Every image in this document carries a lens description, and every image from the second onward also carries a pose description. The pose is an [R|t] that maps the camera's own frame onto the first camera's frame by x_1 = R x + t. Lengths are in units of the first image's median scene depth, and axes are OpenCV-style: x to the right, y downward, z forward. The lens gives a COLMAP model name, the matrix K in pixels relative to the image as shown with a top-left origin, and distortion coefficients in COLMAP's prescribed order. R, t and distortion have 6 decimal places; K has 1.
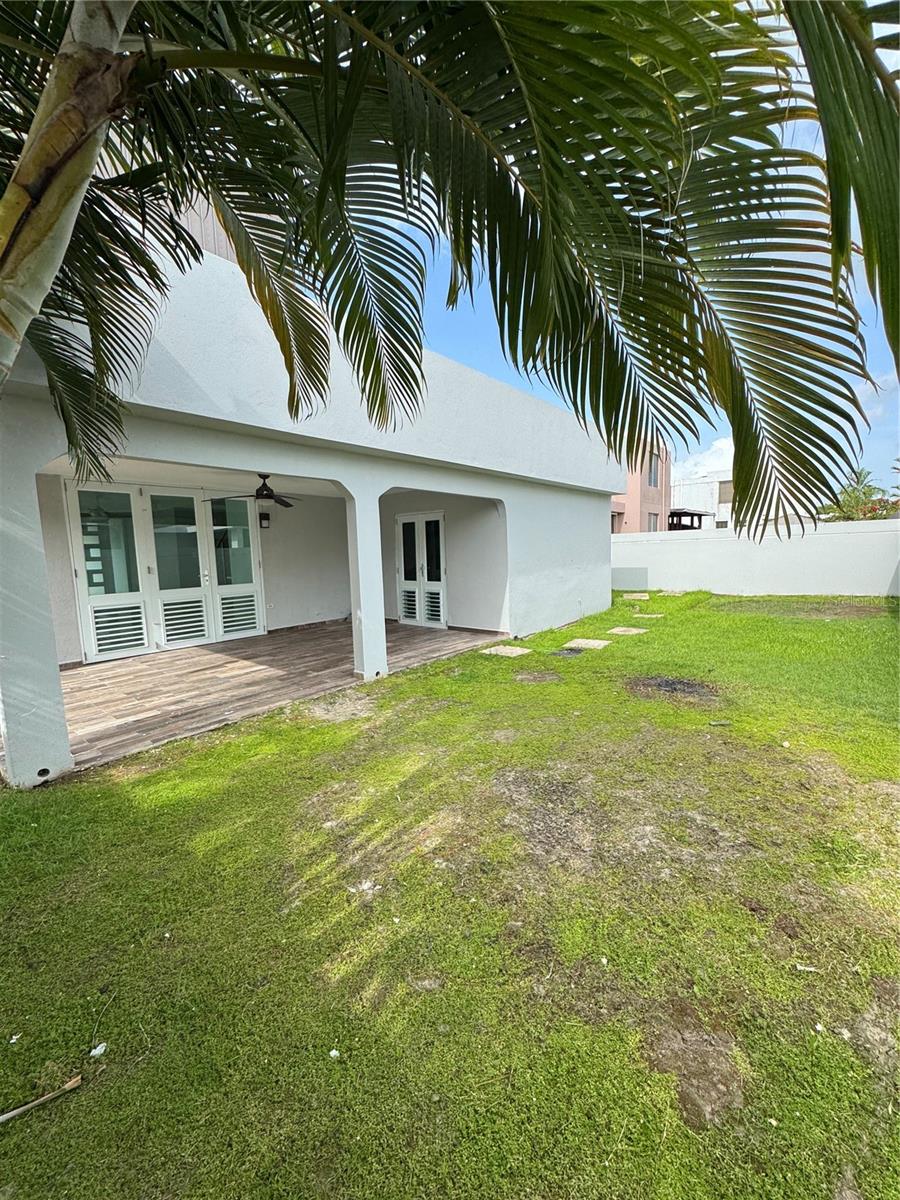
lens RADIAL K [[476.2, 0, 453.0], [0, 476.2, 604.4], [0, 0, 1]] dist [-0.002260, -0.000211]
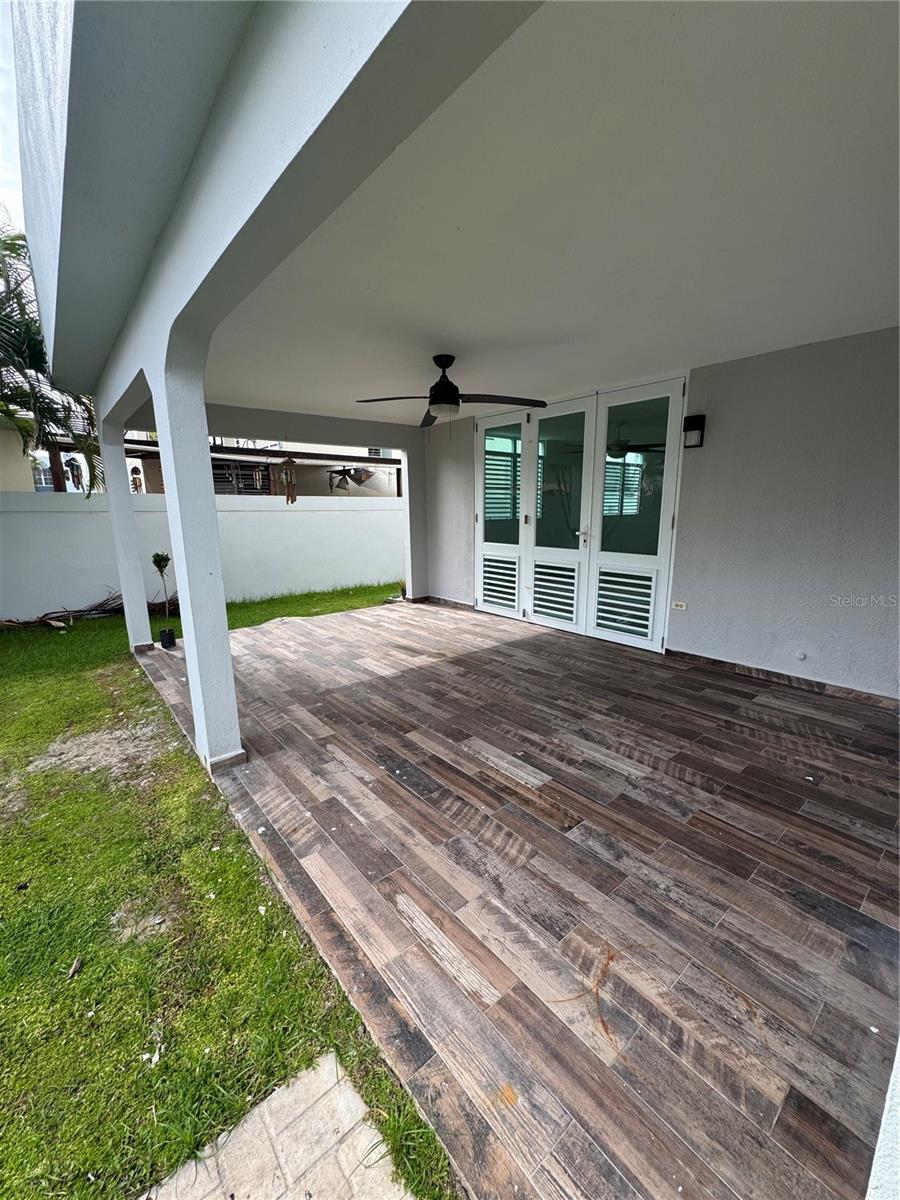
lens RADIAL K [[476.2, 0, 456.3], [0, 476.2, 601.5], [0, 0, 1]] dist [-0.002260, -0.000211]
pose [[-0.182119, 0.226990, -0.956717, 0.179498], [-0.097874, 0.963972, 0.247342, -0.125700], [0.978393, 0.138684, -0.153341, 1.028365]]
